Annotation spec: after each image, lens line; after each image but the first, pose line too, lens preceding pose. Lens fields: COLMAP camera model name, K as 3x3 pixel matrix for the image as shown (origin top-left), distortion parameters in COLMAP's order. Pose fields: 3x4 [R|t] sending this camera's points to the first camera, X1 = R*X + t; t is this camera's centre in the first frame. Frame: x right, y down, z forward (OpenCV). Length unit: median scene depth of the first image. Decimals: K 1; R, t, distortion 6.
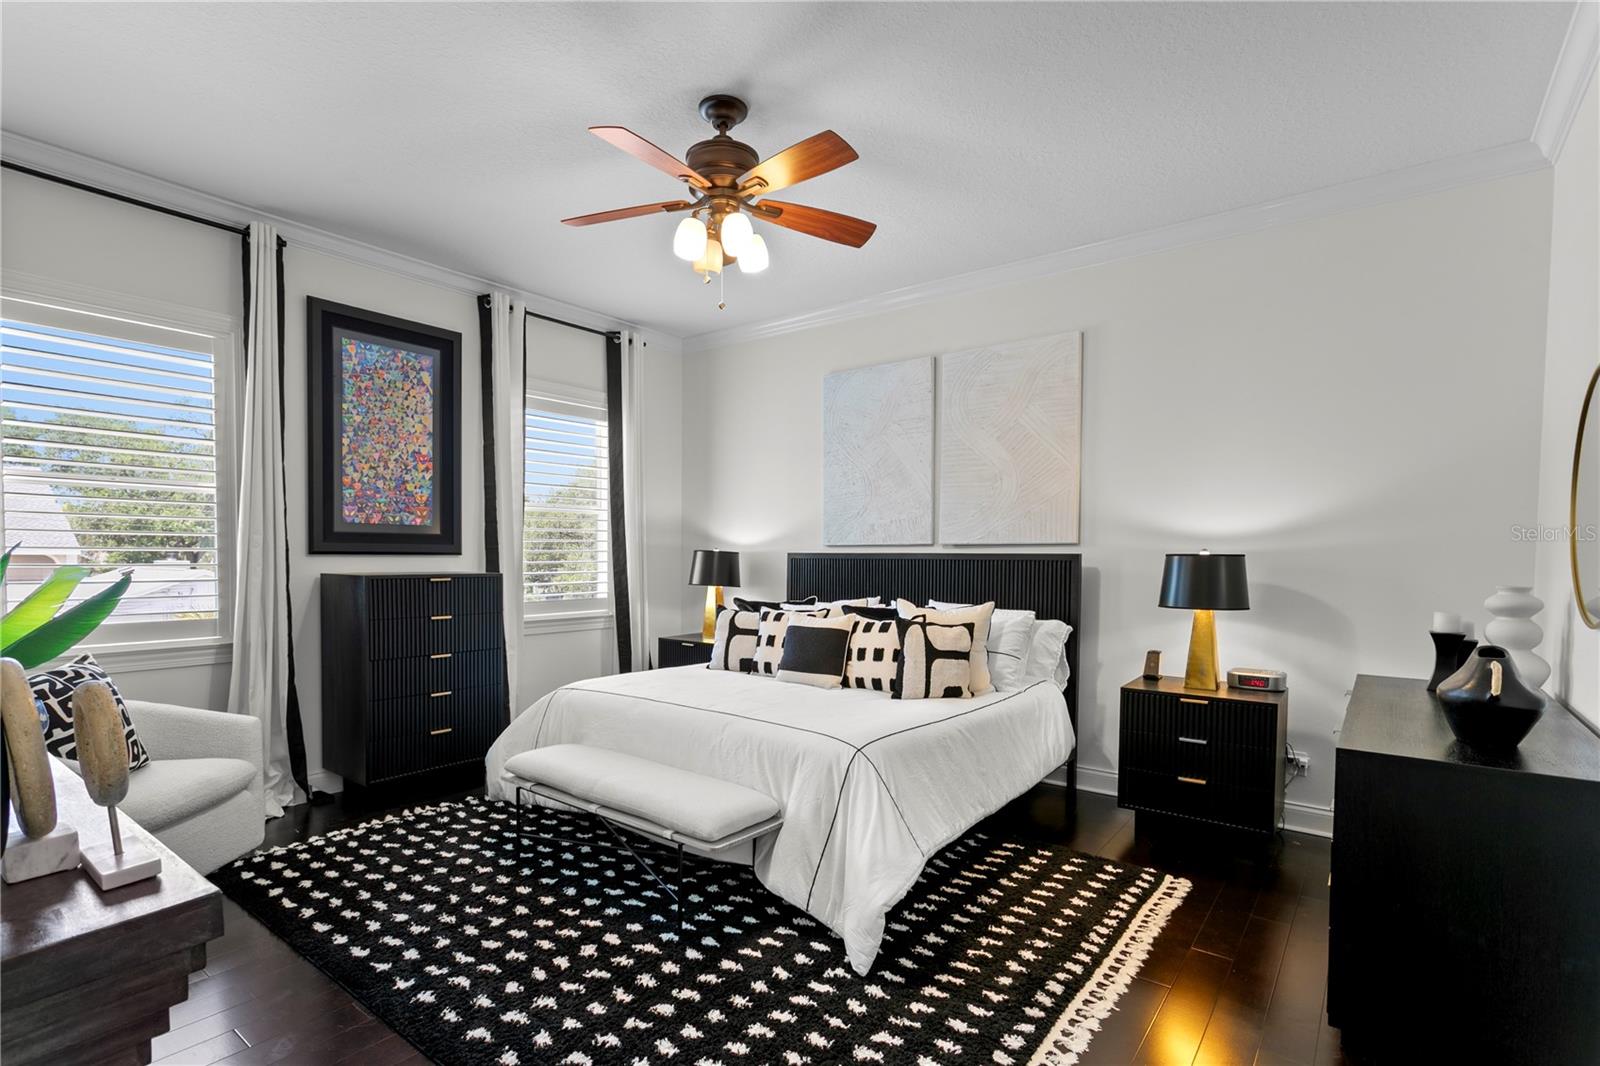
lens RADIAL K [[759.3, 0, 800.7], [0, 759.3, 544.1], [0, 0, 1]] dist [0.005779, 0.000279]
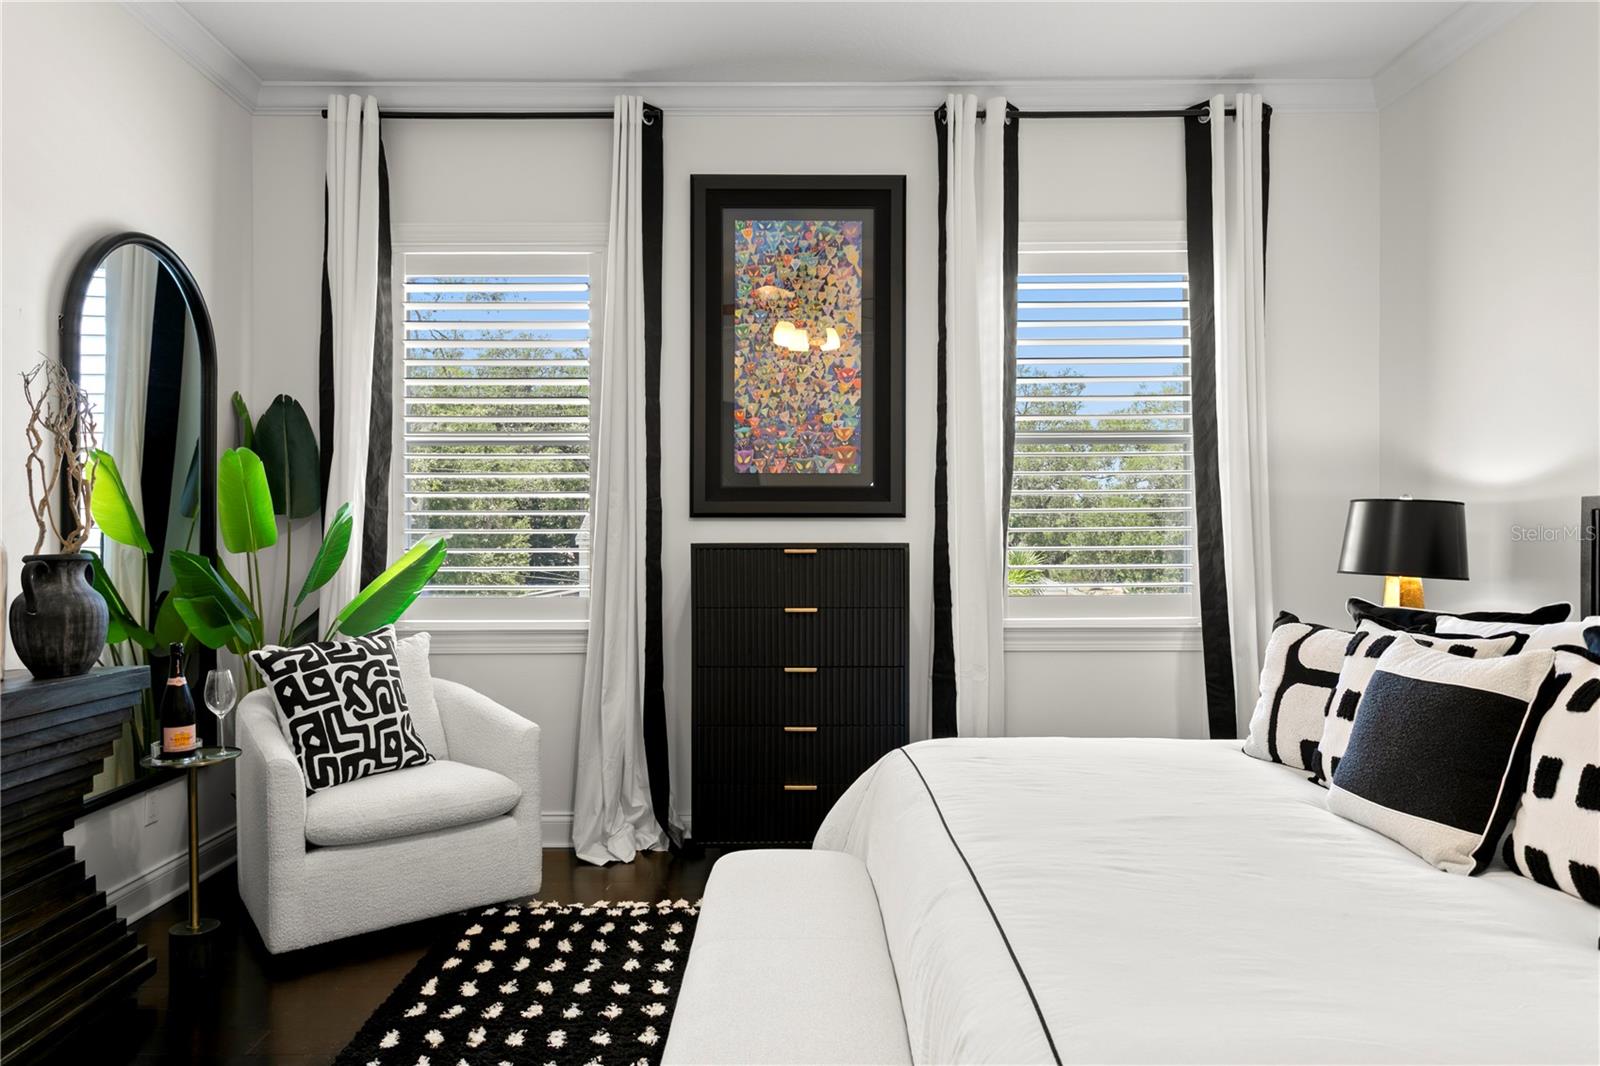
lens RADIAL K [[1031.3, 0, 797.1], [0, 1031.3, 521.4], [0, 0, 1]] dist [-0.014896, -0.001118]
pose [[0.611956, -0.025525, -0.790480, 0.201016], [0.018545, 0.999667, -0.017923, 0.034568], [0.790674, -0.003692, 0.612226, 0.430028]]
